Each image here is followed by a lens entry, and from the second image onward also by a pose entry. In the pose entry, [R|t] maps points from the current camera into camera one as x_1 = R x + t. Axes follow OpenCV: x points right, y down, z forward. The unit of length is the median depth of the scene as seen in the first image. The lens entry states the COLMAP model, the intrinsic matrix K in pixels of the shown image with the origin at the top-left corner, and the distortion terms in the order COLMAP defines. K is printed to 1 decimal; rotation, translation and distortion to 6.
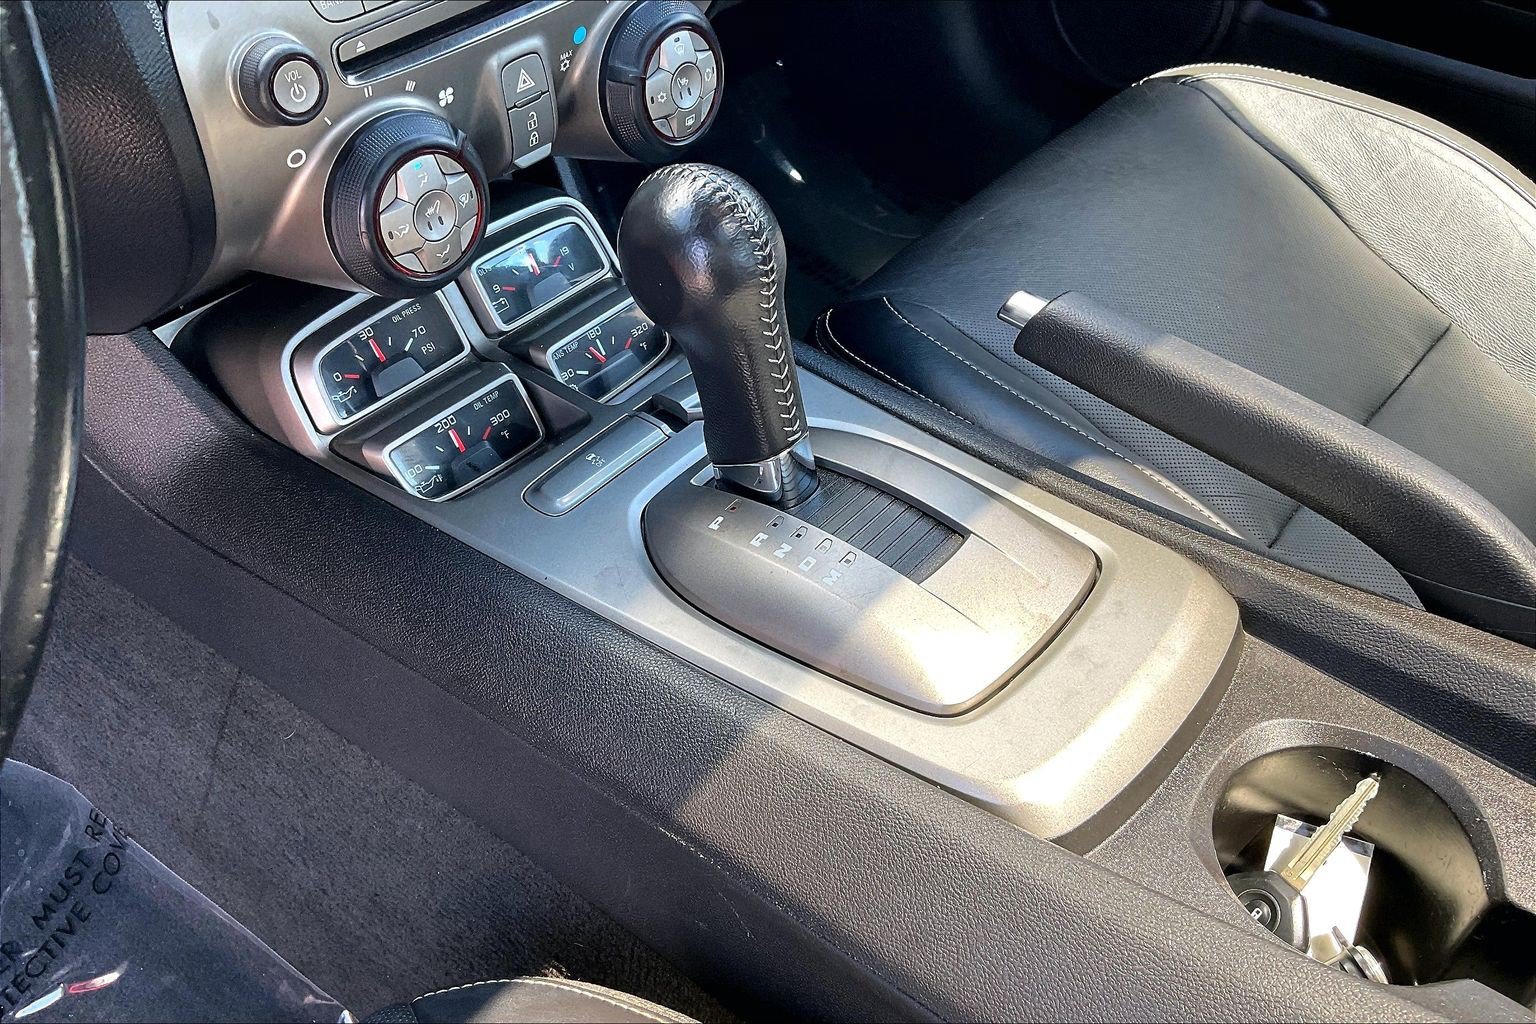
lens RADIAL K [[1270.9, 0, 763.2], [0, 1270.9, 543.0], [0, 0, 1]] dist [-0.007110, -0.015495]
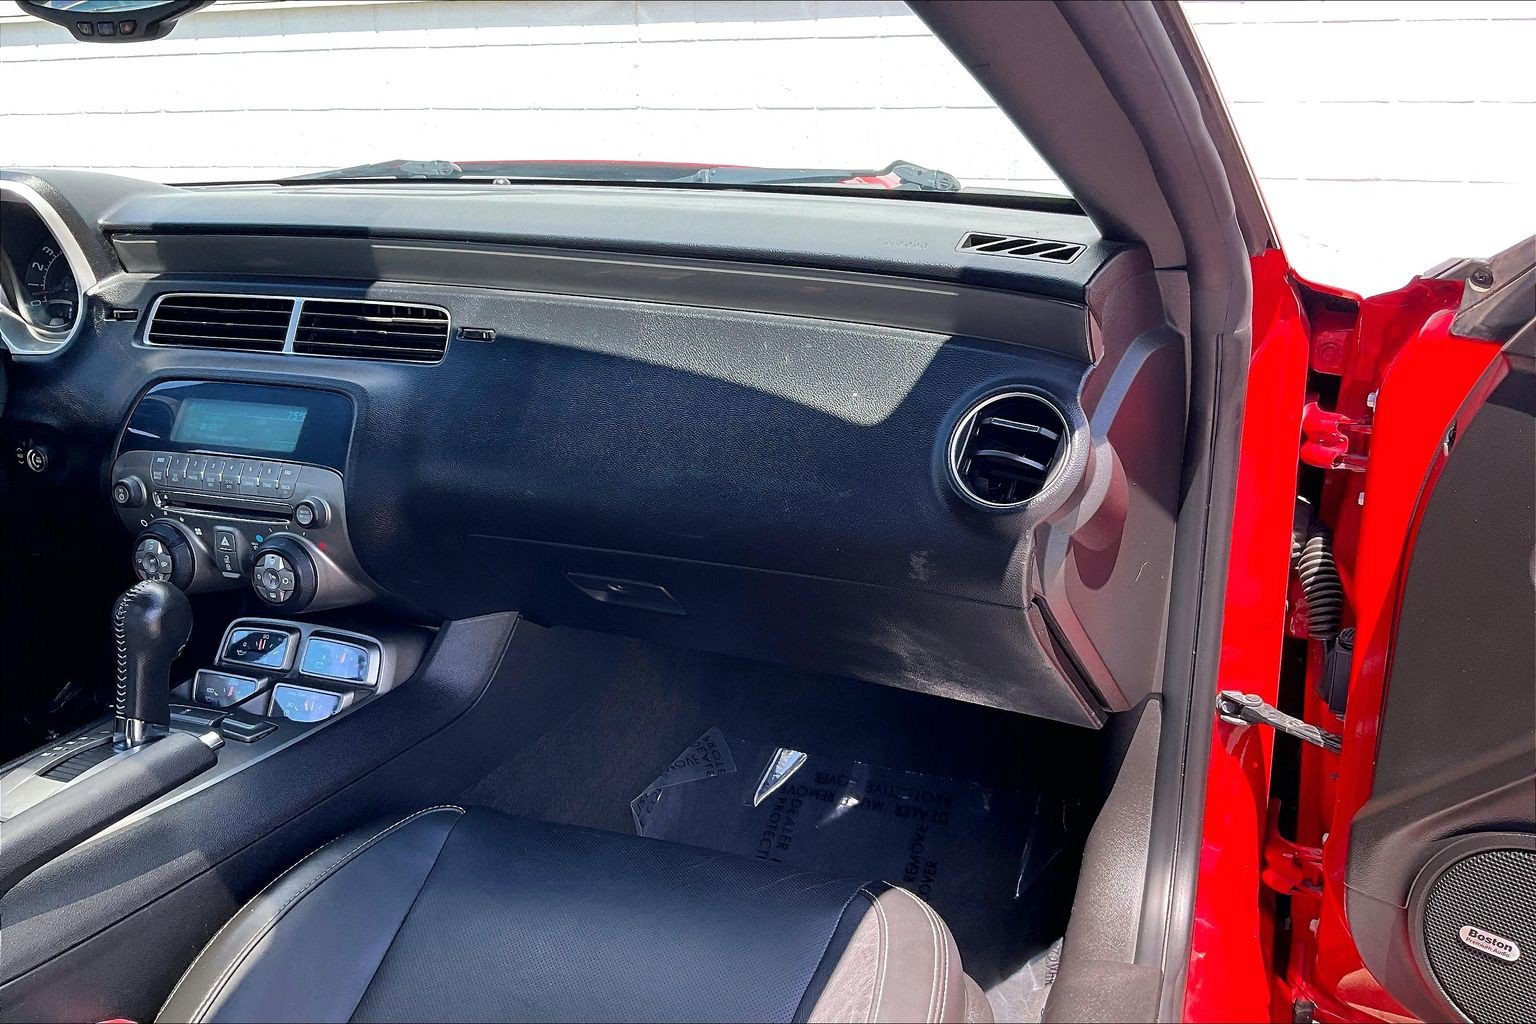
lens RADIAL K [[1270.9, 0, 763.2], [0, 1270.9, 543.0], [0, 0, 1]] dist [-0.007110, -0.015495]
pose [[0.341788, 0.294566, -0.892419, 2.062264], [-0.660491, 0.750816, -0.005136, -0.933676], [0.668530, 0.591190, 0.451178, 0.578450]]
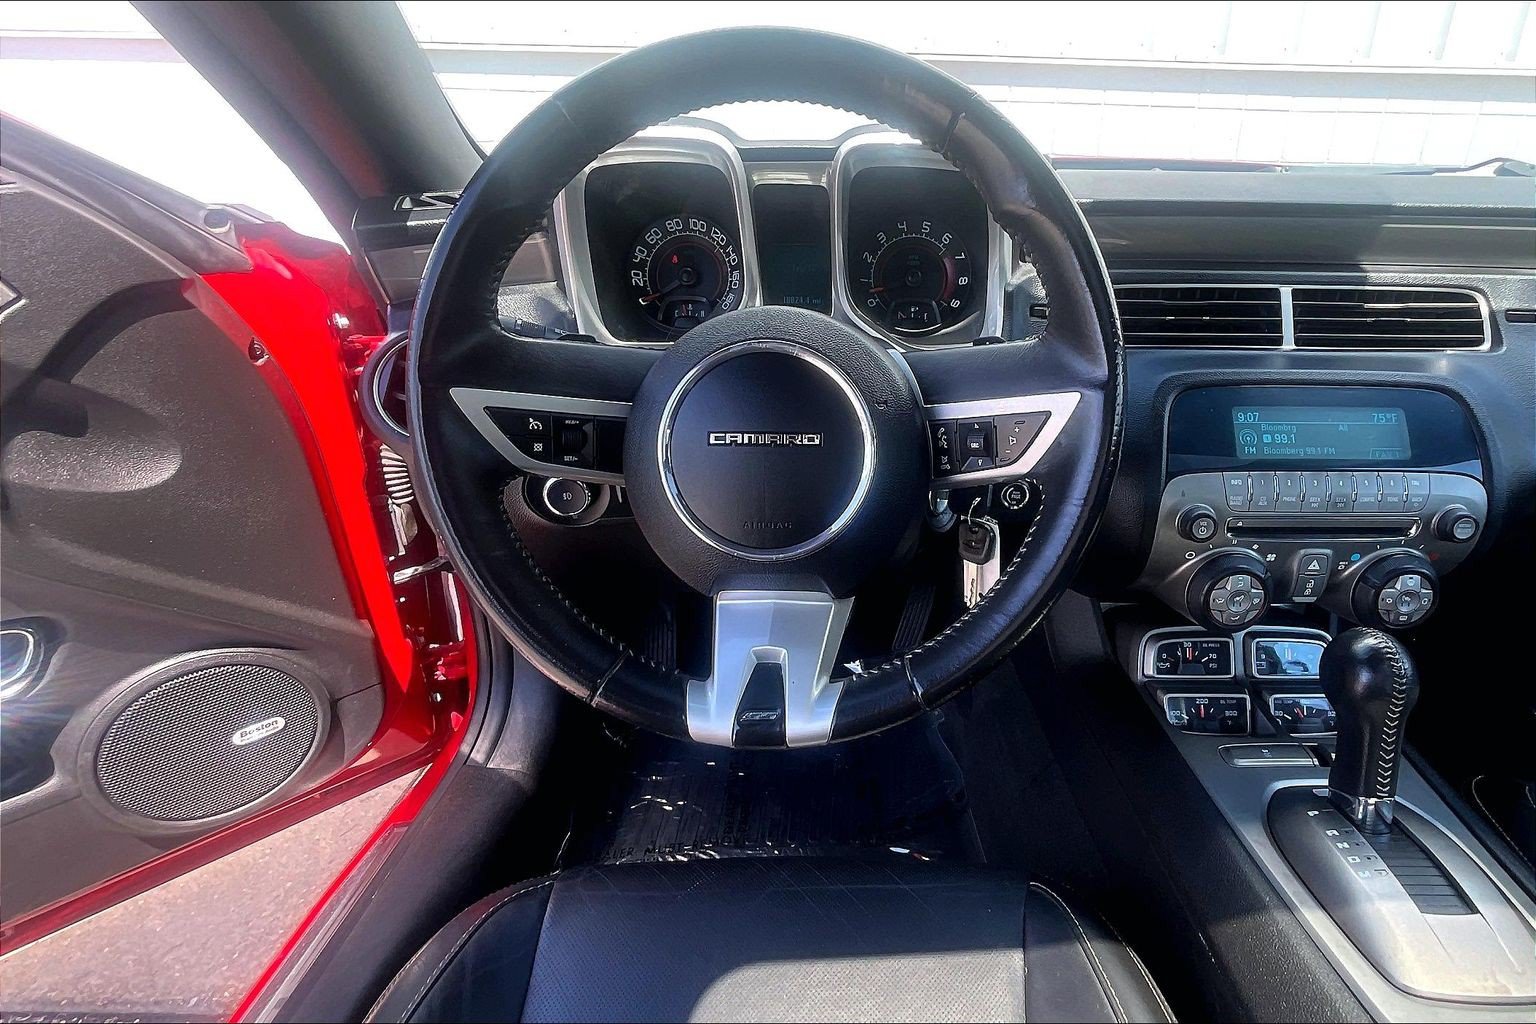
lens RADIAL K [[761.1, 0, 882.2], [0, 761.1, 512.0], [0, 0, 1]] dist [-0.030548, 0.021075]
pose [[0.651045, 0.313443, -0.691298, 0.164066], [-0.543789, 0.828015, -0.136693, 0.105388], [0.529560, 0.464914, 0.709522, -0.262205]]
